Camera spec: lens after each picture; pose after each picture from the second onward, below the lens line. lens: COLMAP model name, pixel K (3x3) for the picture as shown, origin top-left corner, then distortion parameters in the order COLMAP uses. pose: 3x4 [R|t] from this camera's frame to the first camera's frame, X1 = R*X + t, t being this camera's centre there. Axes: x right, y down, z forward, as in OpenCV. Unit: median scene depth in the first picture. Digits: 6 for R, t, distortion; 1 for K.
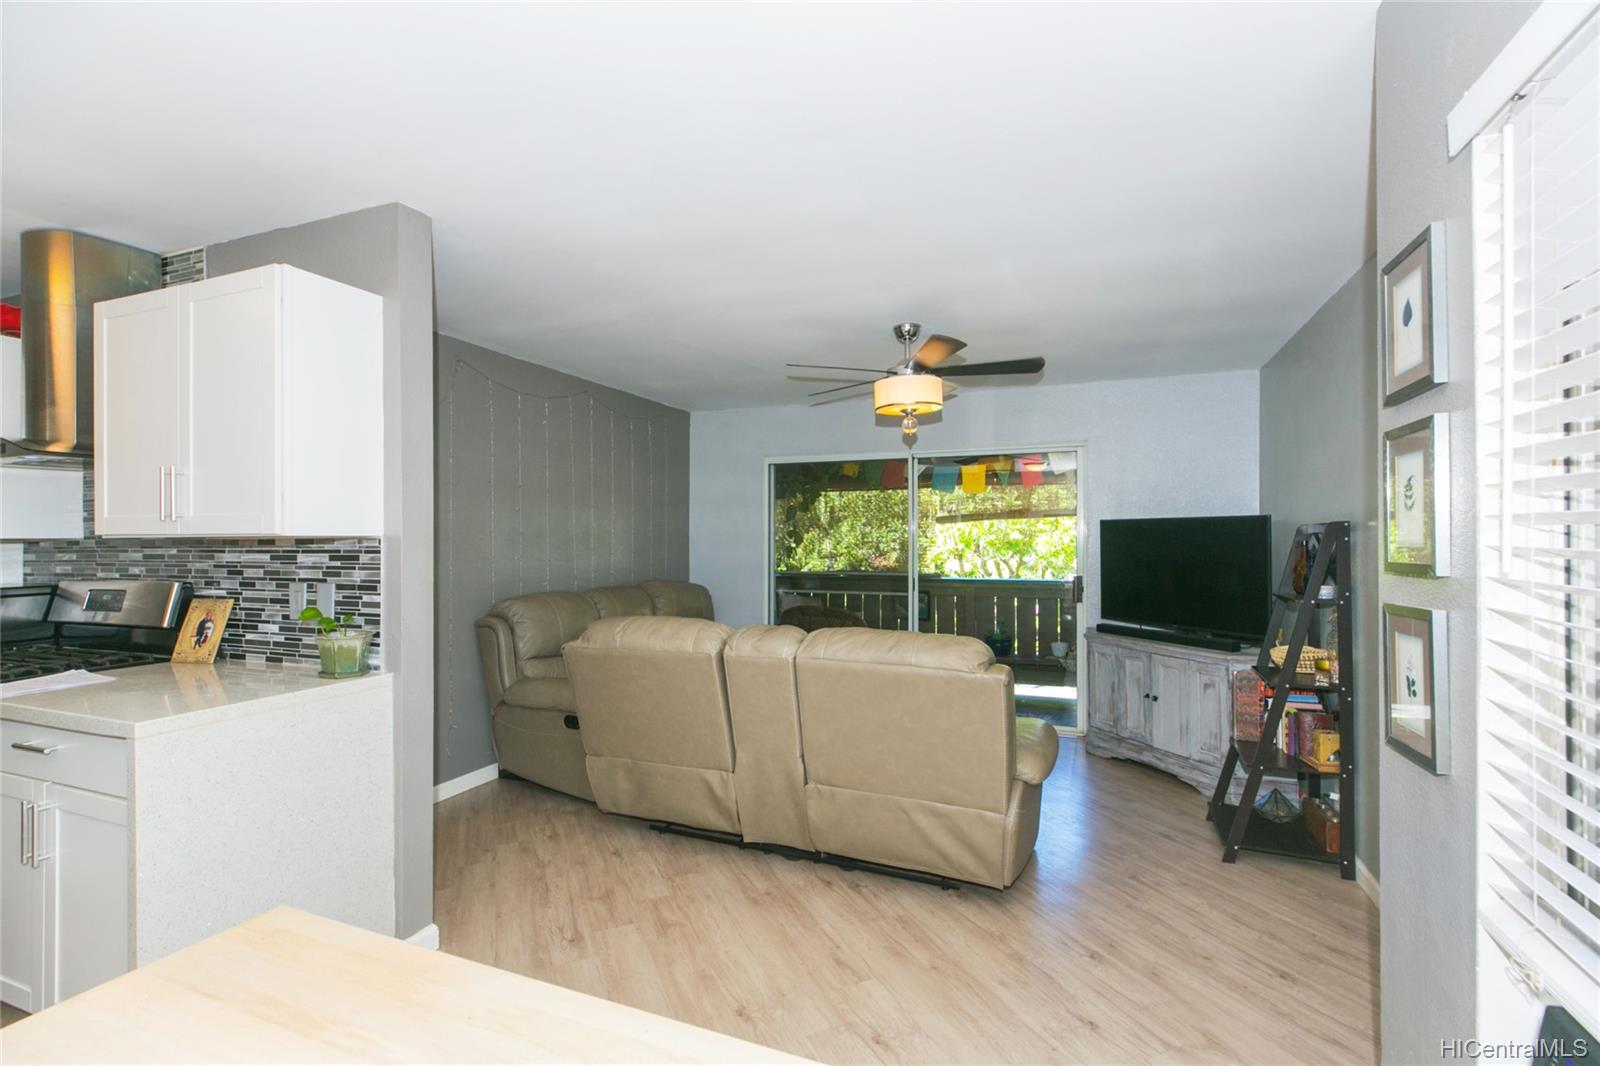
lens RADIAL K [[735.5, 0, 799.2], [0, 735.5, 520.4], [0, 0, 1]] dist [-0.002415, -0.001247]
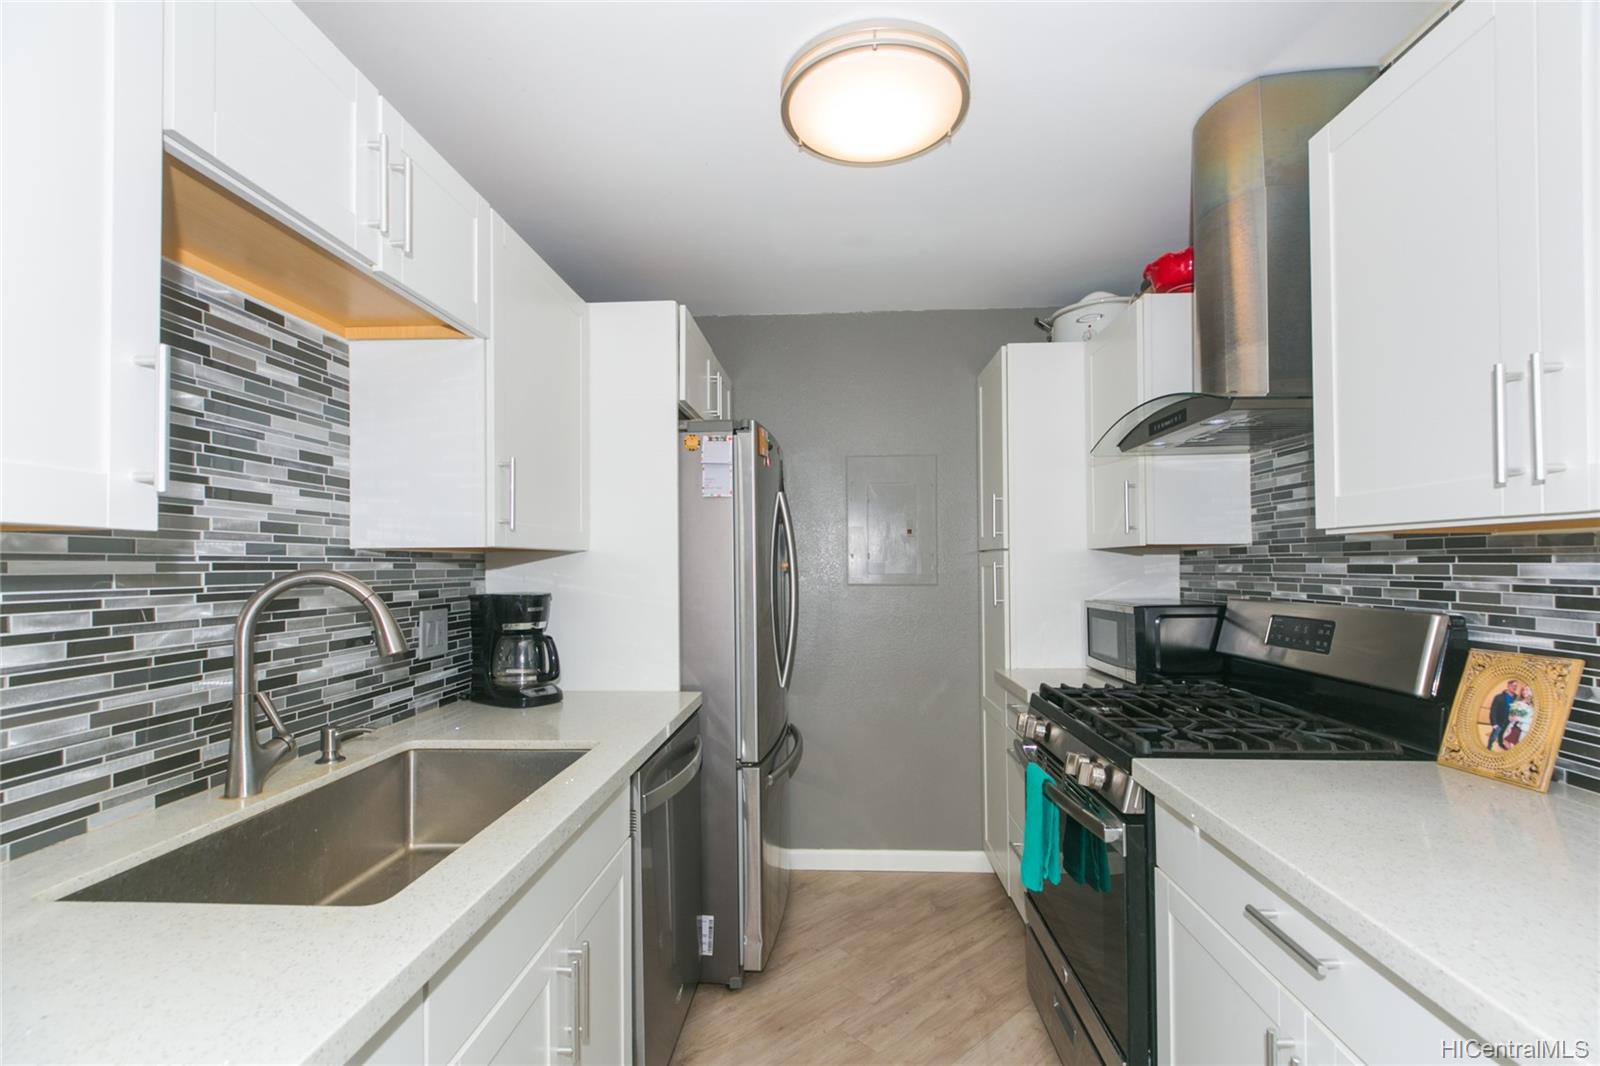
lens RADIAL K [[706.8, 0, 815.8], [0, 706.8, 573.1], [0, 0, 1]] dist [0.000446, -0.000300]
pose [[0.332316, 0.017543, -0.943005, -0.480523], [0.021105, 0.999438, 0.026030, 0.028090], [0.942932, -0.028553, 0.331760, 0.370475]]
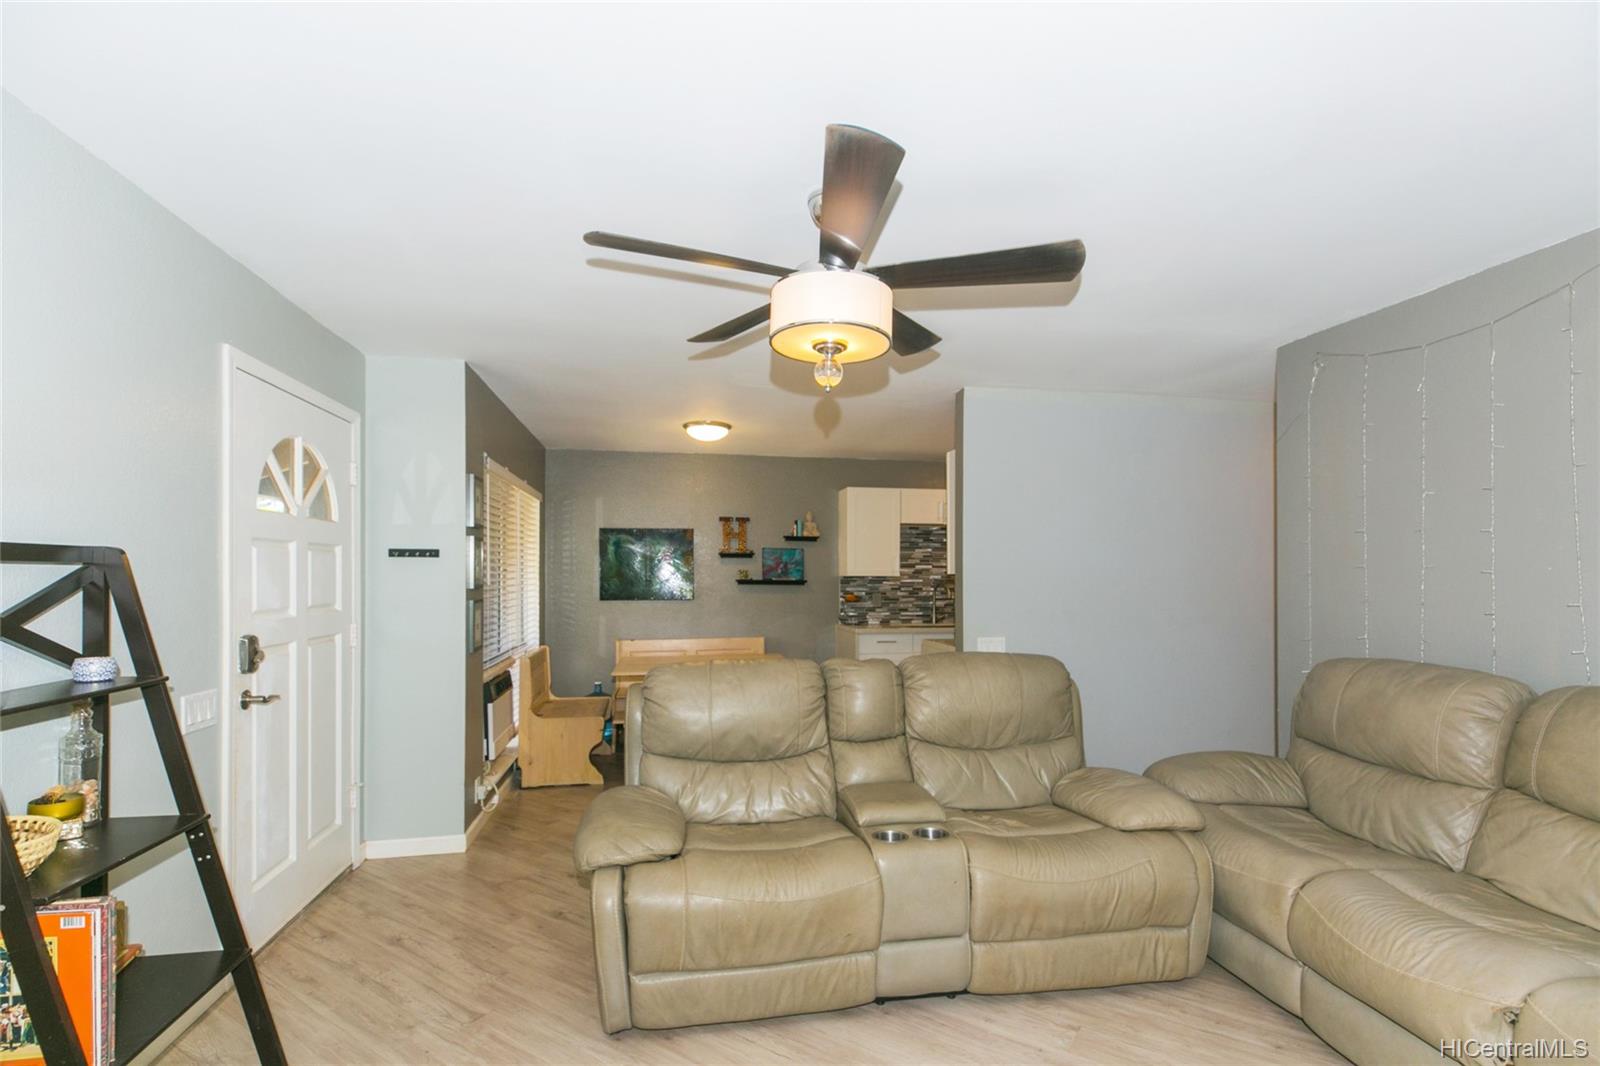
lens RADIAL K [[706.8, 0, 815.8], [0, 706.8, 573.1], [0, 0, 1]] dist [0.000446, -0.000300]
pose [[-0.834122, -0.000342, -0.551579, 0.595751], [0.013026, 0.999709, -0.020318, 0.044915], [0.551426, -0.024132, -0.833875, 1.907032]]
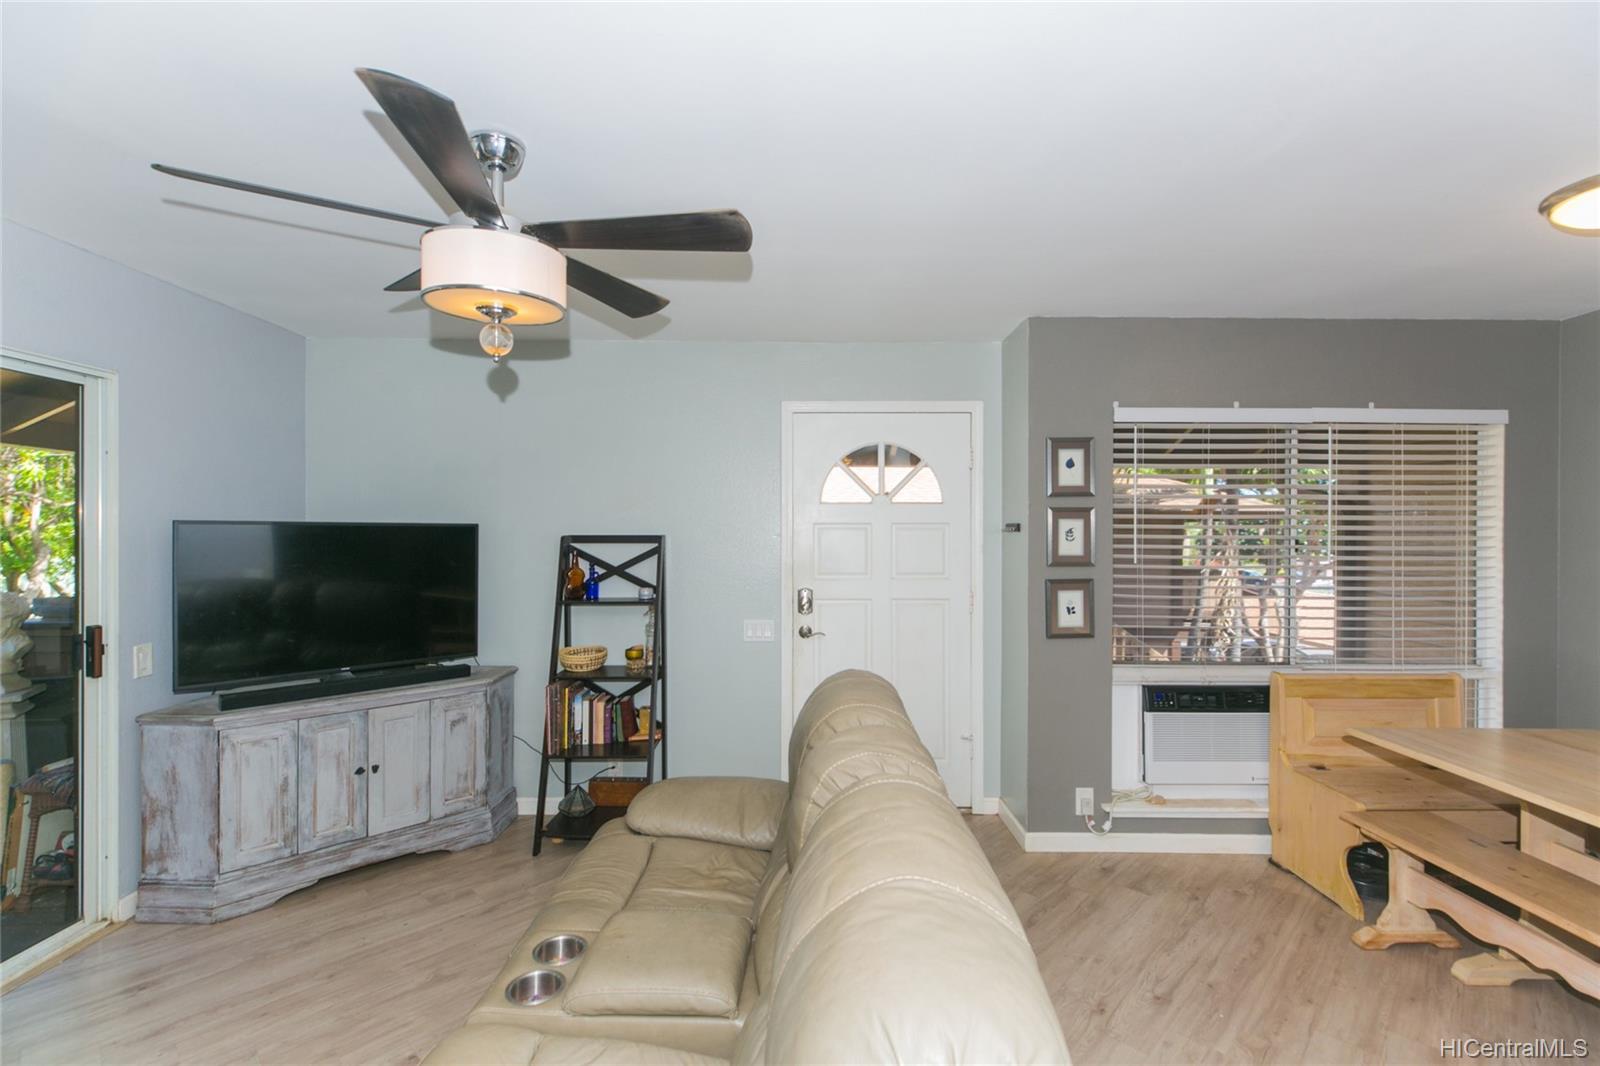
lens RADIAL K [[730.2, 0, 800.0], [0, 730.2, 533.0], [0, 0, 1]] dist [-0.000075, -0.000084]
pose [[-0.375759, -0.004767, 0.926705, -0.524420], [-0.022585, 0.999737, -0.004015, -0.001489], [-0.926442, -0.022438, -0.375768, 1.315585]]
